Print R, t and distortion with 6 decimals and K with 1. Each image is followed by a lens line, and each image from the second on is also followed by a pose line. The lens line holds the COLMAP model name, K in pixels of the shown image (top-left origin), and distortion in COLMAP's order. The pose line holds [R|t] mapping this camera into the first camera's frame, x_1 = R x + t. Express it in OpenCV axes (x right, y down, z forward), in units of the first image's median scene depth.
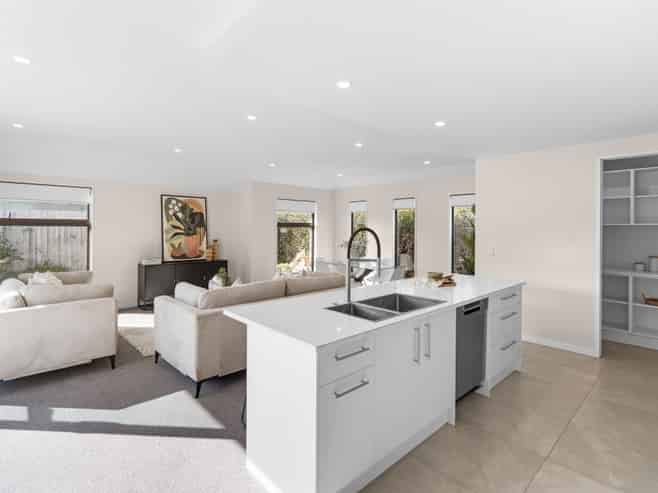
lens RADIAL K [[346.3, 0, 328.0], [0, 346.3, 249.8], [0, 0, 1]] dist [-0.002280, -0.000312]
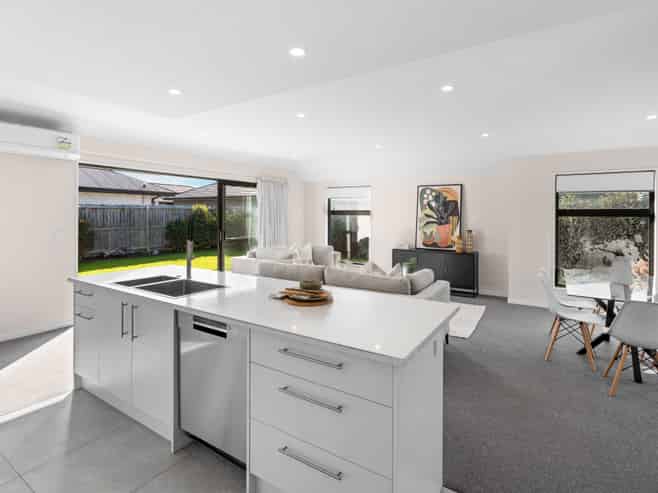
lens RADIAL K [[346.3, 0, 328.4], [0, 346.3, 243.1], [0, 0, 1]] dist [-0.002280, -0.000312]
pose [[0.225057, 0.076849, -0.971310, 0.498852], [-0.068582, 0.995662, 0.062885, -0.028880], [0.971929, 0.052462, 0.229351, 0.472000]]
